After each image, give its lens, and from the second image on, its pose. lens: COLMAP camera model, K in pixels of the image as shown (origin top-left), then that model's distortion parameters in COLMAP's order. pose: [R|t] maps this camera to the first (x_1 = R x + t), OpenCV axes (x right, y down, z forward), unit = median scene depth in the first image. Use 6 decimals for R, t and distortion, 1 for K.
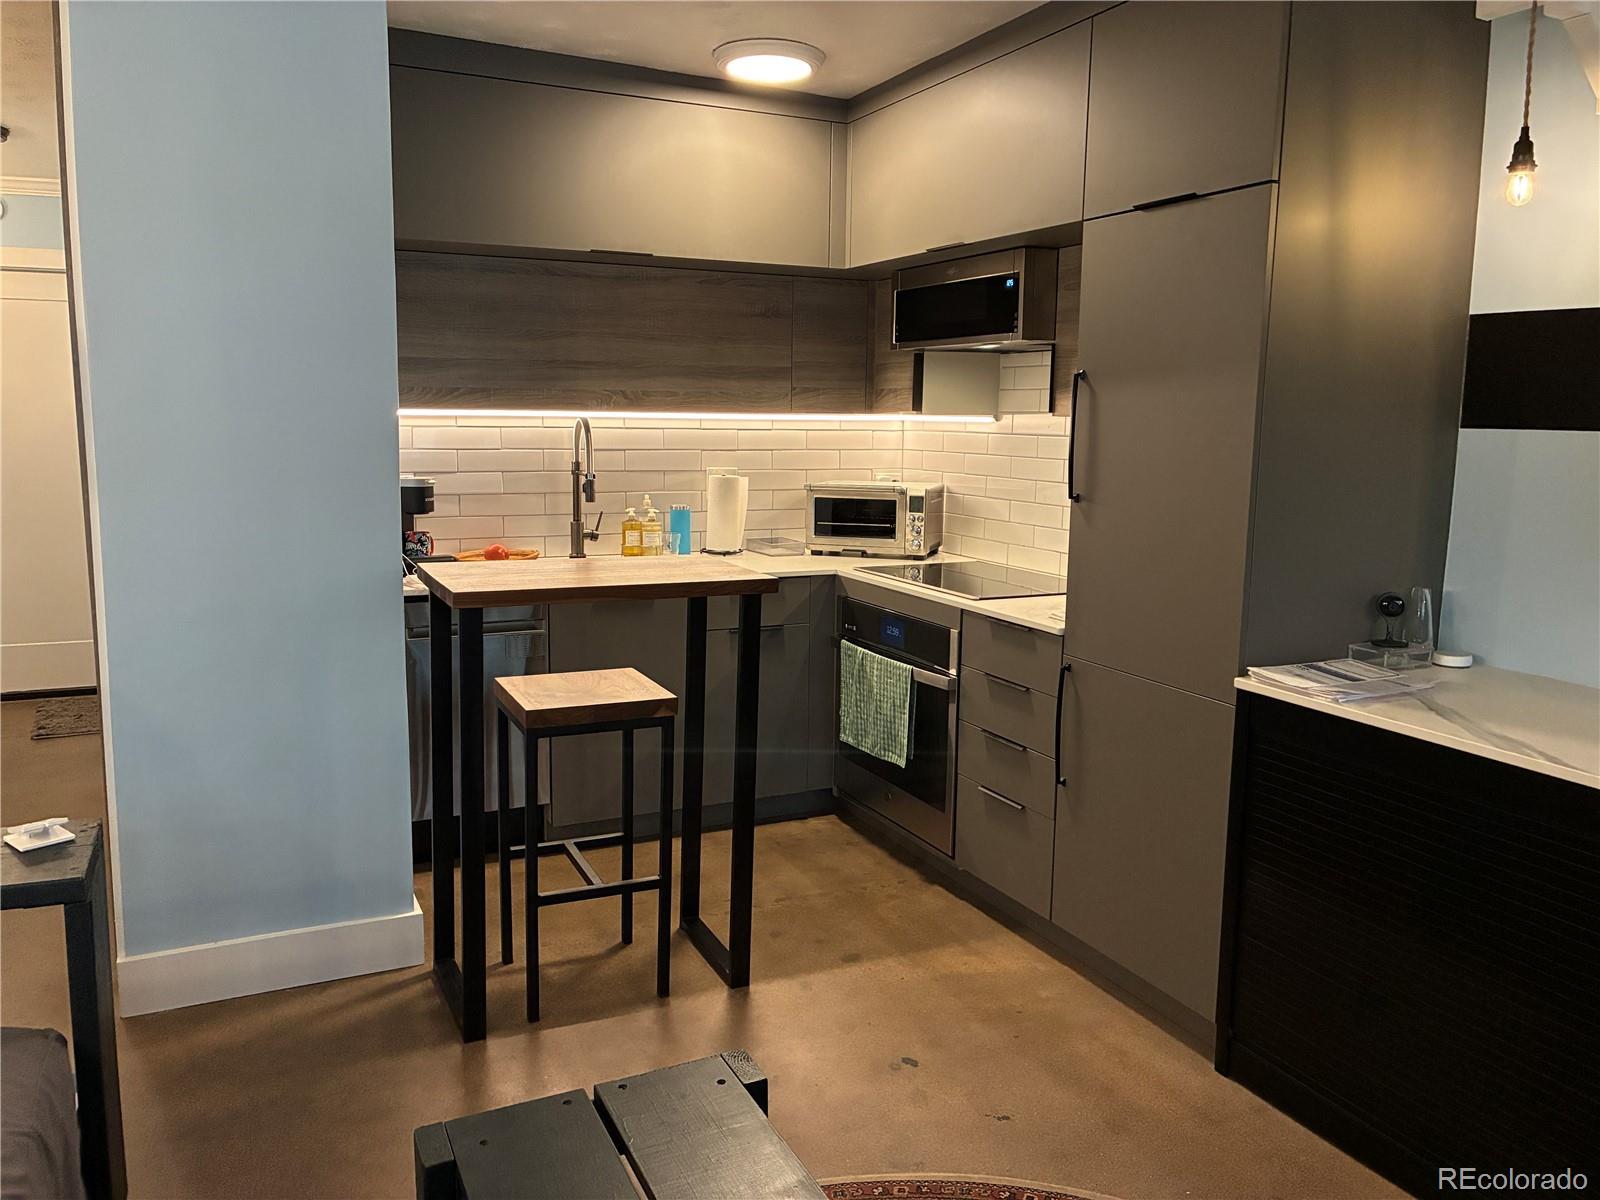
lens RADIAL K [[1211.7, 0, 797.4], [0, 1211.7, 591.6], [0, 0, 1]] dist [0.033136, -0.006916]
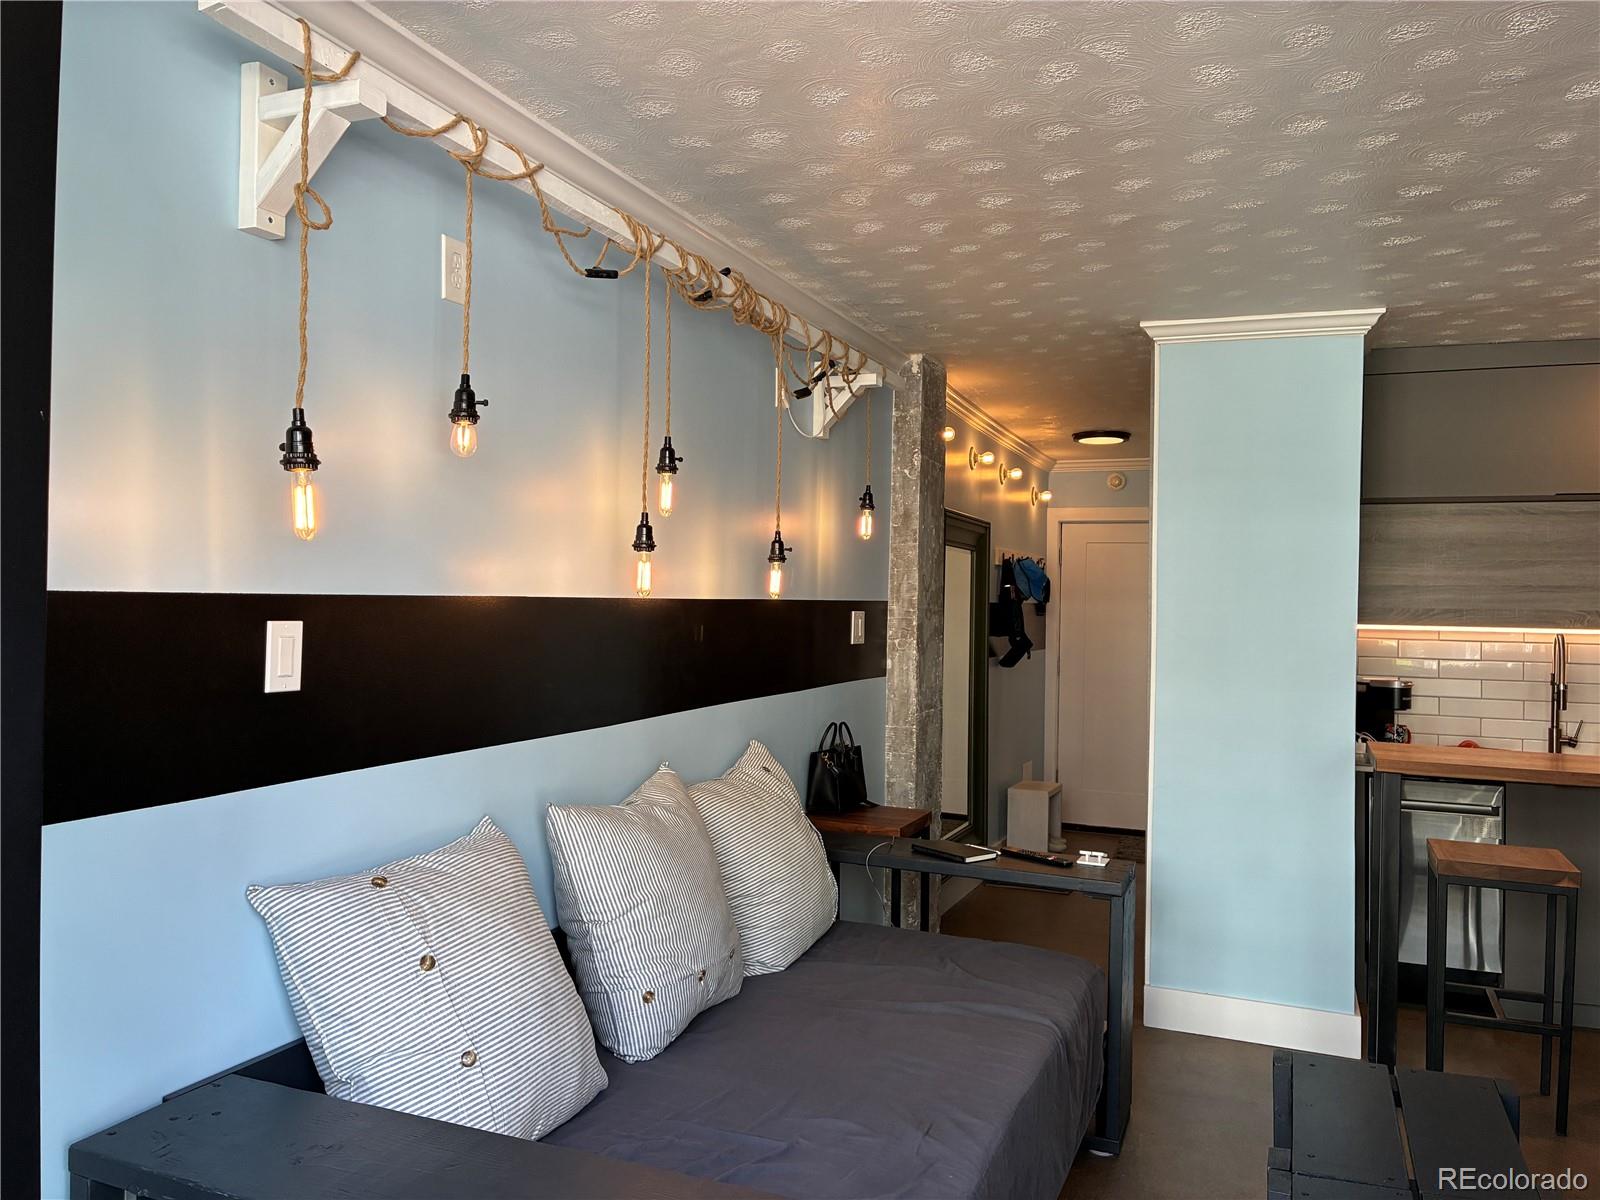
lens RADIAL K [[1204.1, 0, 790.0], [0, 1204.1, 577.9], [0, 0, 1]] dist [0.065374, -0.101114]
pose [[0.664065, -0.016189, -0.747499, 0.227795], [-0.118138, 0.984934, -0.126284, 0.036747], [0.738282, 0.172169, 0.652148, -0.314878]]
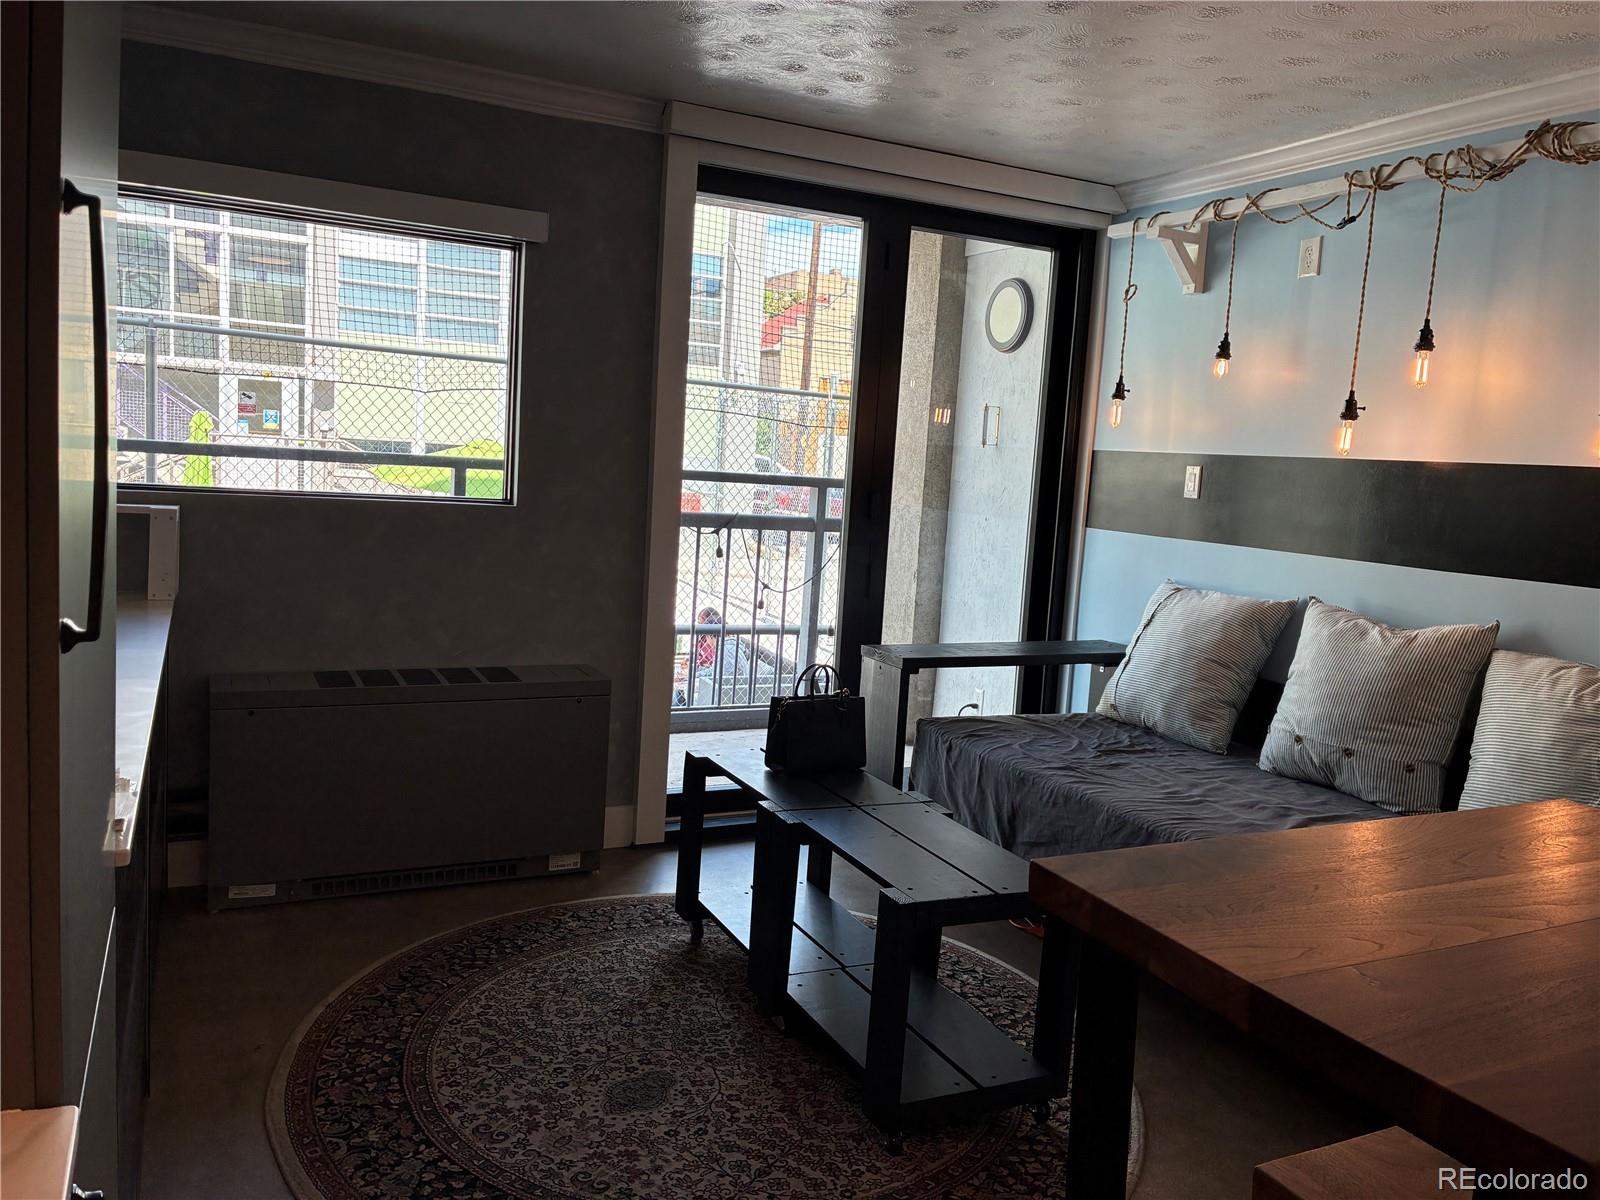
lens RADIAL K [[1207.2, 0, 807.3], [0, 1207.2, 597.9], [0, 0, 1]] dist [0.053948, -0.082040]
pose [[-0.997028, -0.075318, -0.016201, 0.055300], [-0.076926, 0.961809, 0.262691, -0.155255], [-0.004203, 0.263156, -0.964744, 1.133422]]
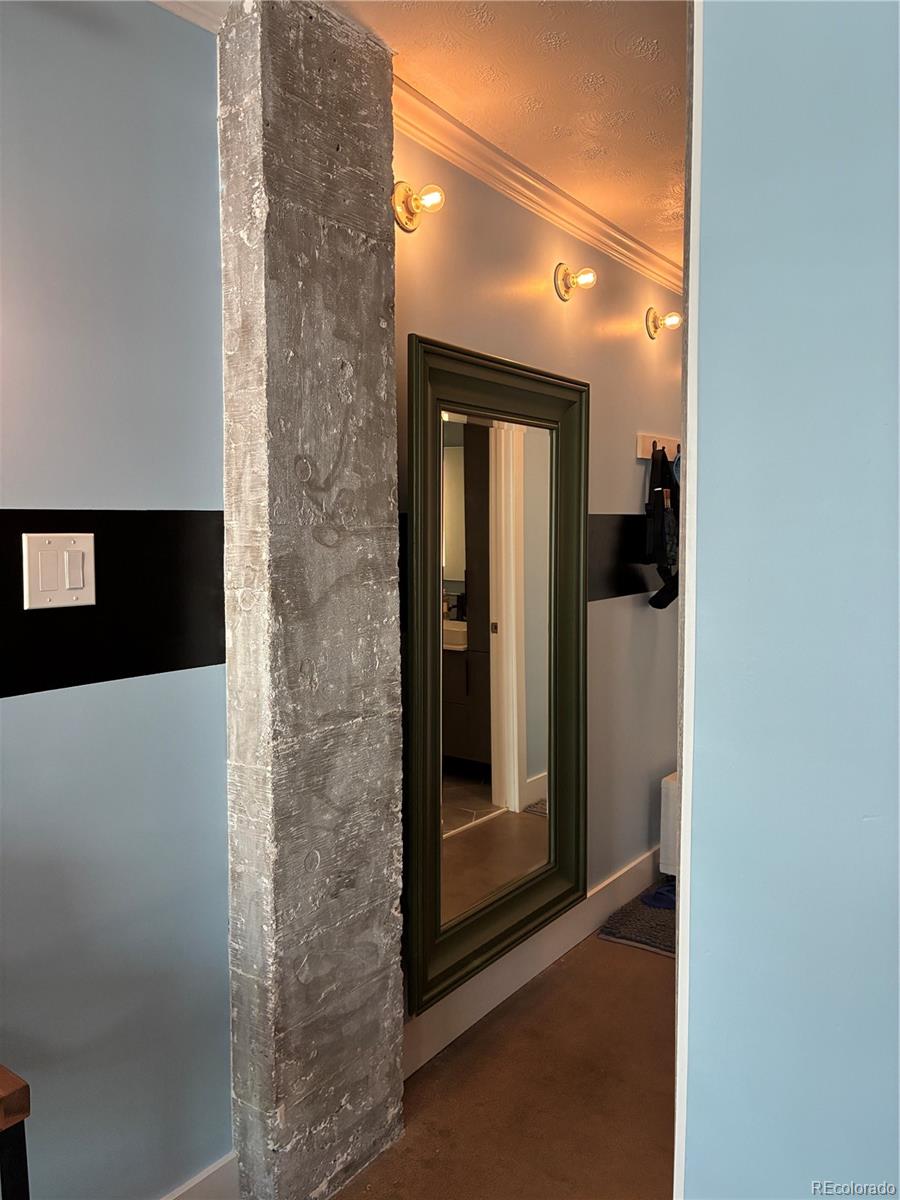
lens RADIAL K [[908.8, 0, 447.6], [0, 908.8, 590.7], [0, 0, 1]] dist [0.033136, -0.006916]
pose [[0.476207, 0.046390, -0.878109, -0.218463], [-0.115511, 0.993254, -0.010170, -0.089982], [0.871713, 0.106274, 0.478353, 0.544835]]
